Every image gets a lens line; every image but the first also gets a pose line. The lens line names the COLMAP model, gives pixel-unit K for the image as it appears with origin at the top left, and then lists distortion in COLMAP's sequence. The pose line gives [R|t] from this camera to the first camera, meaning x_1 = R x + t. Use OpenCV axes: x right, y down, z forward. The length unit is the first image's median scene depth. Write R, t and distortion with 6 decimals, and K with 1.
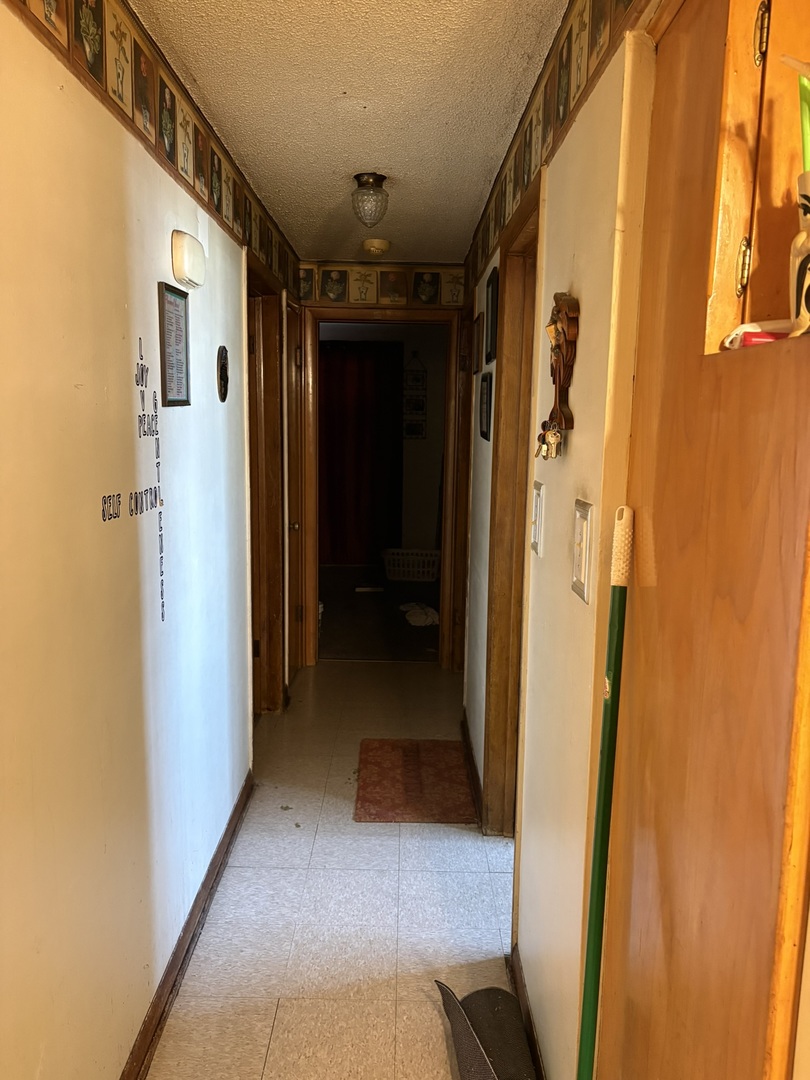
lens RADIAL K [[820.8, 0, 404.4], [0, 820.8, 540.8], [0, 0, 1]] dist [0.010661, 0.001249]
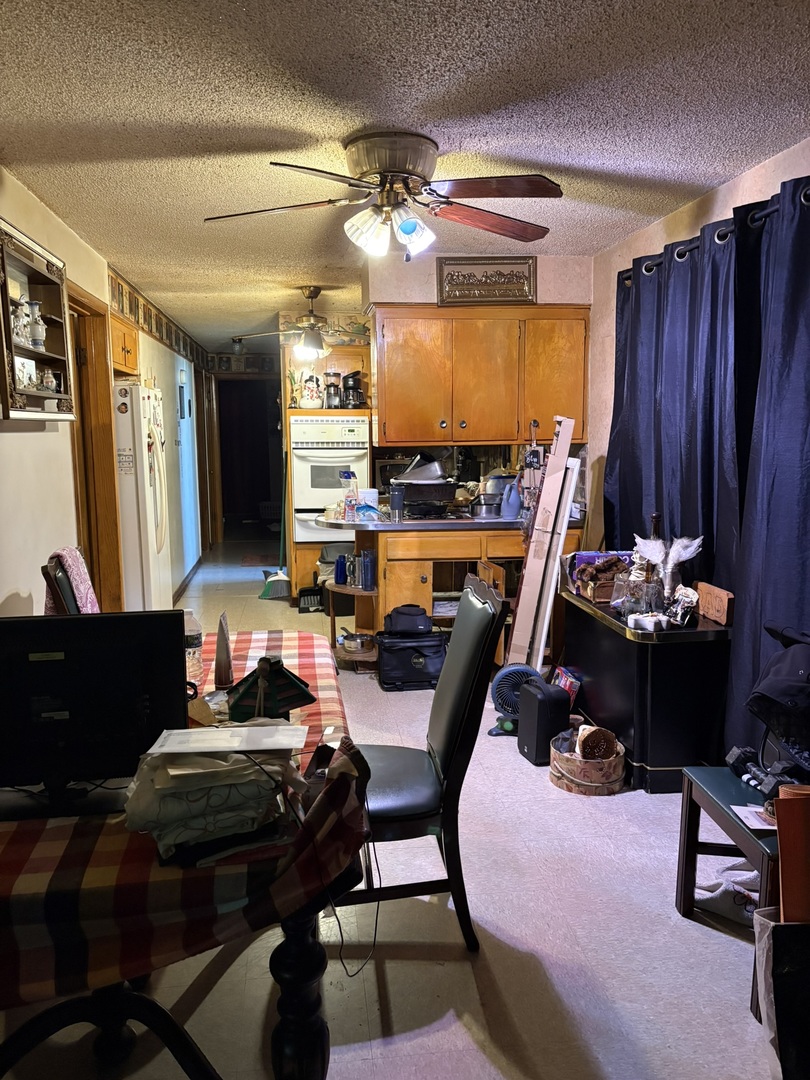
lens RADIAL K [[820.8, 0, 404.9], [0, 820.8, 539.3], [0, 0, 1]] dist [0.010661, 0.001249]
pose [[0.991222, -0.040923, 0.125718, 0.096203], [0.042903, 0.998994, -0.013084, 0.205548], [-0.125056, 0.018362, 0.991980, -1.222599]]
